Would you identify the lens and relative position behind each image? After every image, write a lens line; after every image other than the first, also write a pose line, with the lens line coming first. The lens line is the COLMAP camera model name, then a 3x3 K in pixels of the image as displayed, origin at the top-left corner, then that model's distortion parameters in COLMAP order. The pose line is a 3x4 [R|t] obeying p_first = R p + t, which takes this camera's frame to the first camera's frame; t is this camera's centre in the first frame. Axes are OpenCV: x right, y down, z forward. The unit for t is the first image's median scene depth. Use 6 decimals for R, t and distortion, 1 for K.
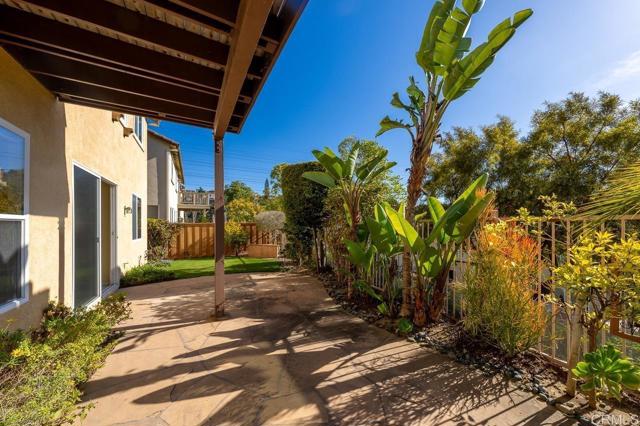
lens RADIAL K [[219.5, 0, 324.0], [0, 219.5, 221.3], [0, 0, 1]] dist [0.000155, -0.000047]
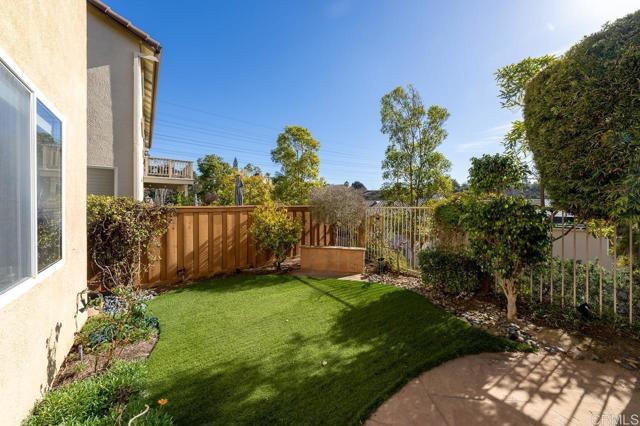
lens RADIAL K [[218.6, 0, 317.0], [0, 218.6, 206.4], [0, 0, 1]] dist [0.000069, 0.000008]
pose [[0.991951, 0.006303, 0.126469, -0.421835], [-0.007596, 0.999924, 0.009742, 0.001407], [-0.126398, -0.010624, 0.991923, 0.529241]]
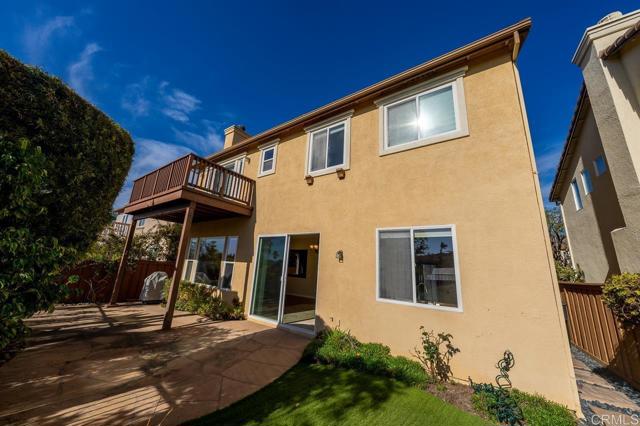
lens RADIAL K [[218.6, 0, 317.0], [0, 218.6, 206.4], [0, 0, 1]] dist [0.000069, 0.000008]
pose [[-0.907096, -0.155416, -0.391181, -0.259656], [-0.044566, 0.959577, -0.277896, 0.006857], [0.418558, -0.234645, -0.877355, 1.071381]]
